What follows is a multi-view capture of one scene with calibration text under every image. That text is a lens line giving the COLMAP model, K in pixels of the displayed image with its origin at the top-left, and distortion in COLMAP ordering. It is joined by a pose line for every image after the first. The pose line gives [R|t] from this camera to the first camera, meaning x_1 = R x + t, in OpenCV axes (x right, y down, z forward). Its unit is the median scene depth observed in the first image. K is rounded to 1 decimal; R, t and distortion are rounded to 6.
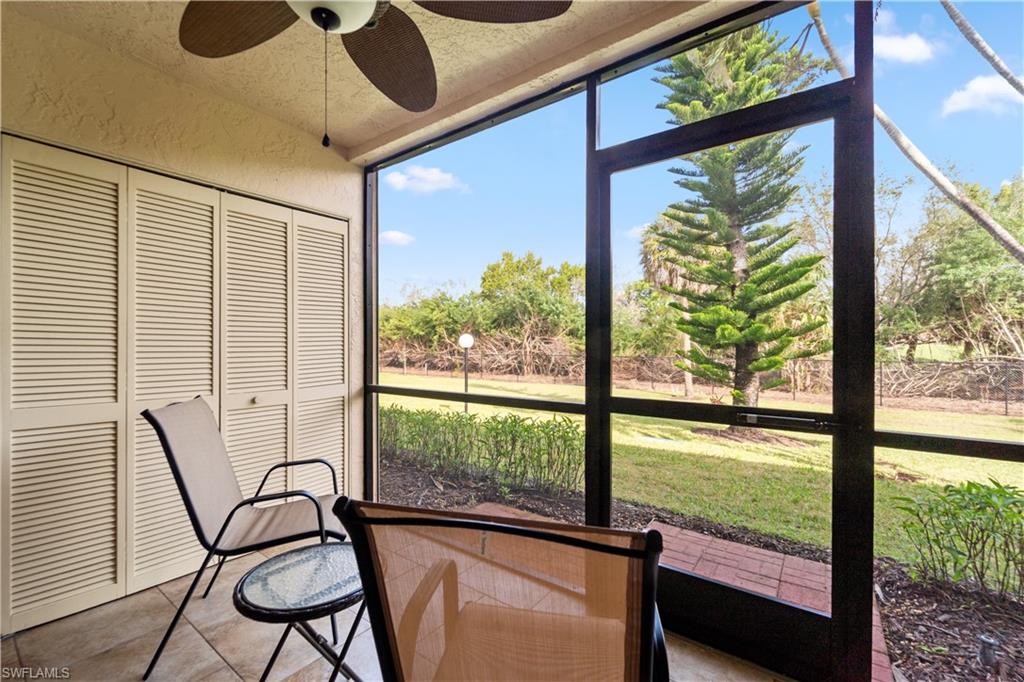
lens RADIAL K [[418.3, 0, 490.6], [0, 418.3, 345.7], [0, 0, 1]] dist [-0.000153, -0.000055]
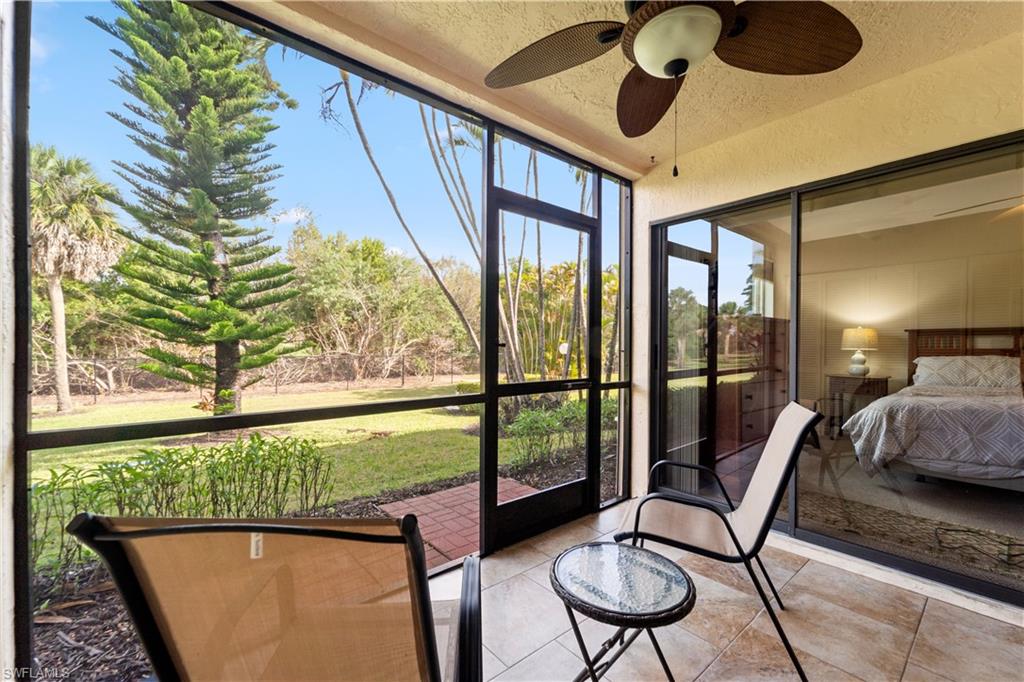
lens RADIAL K [[420.7, 0, 512.0], [0, 420.7, 341.0], [0, 0, 1]] dist [-0.002037, -0.000398]
pose [[0.225636, 0.008775, 0.974172, -0.217125], [-0.001821, 0.999961, -0.008586, 0.001044], [-0.974210, 0.000163, 0.225644, 0.154285]]
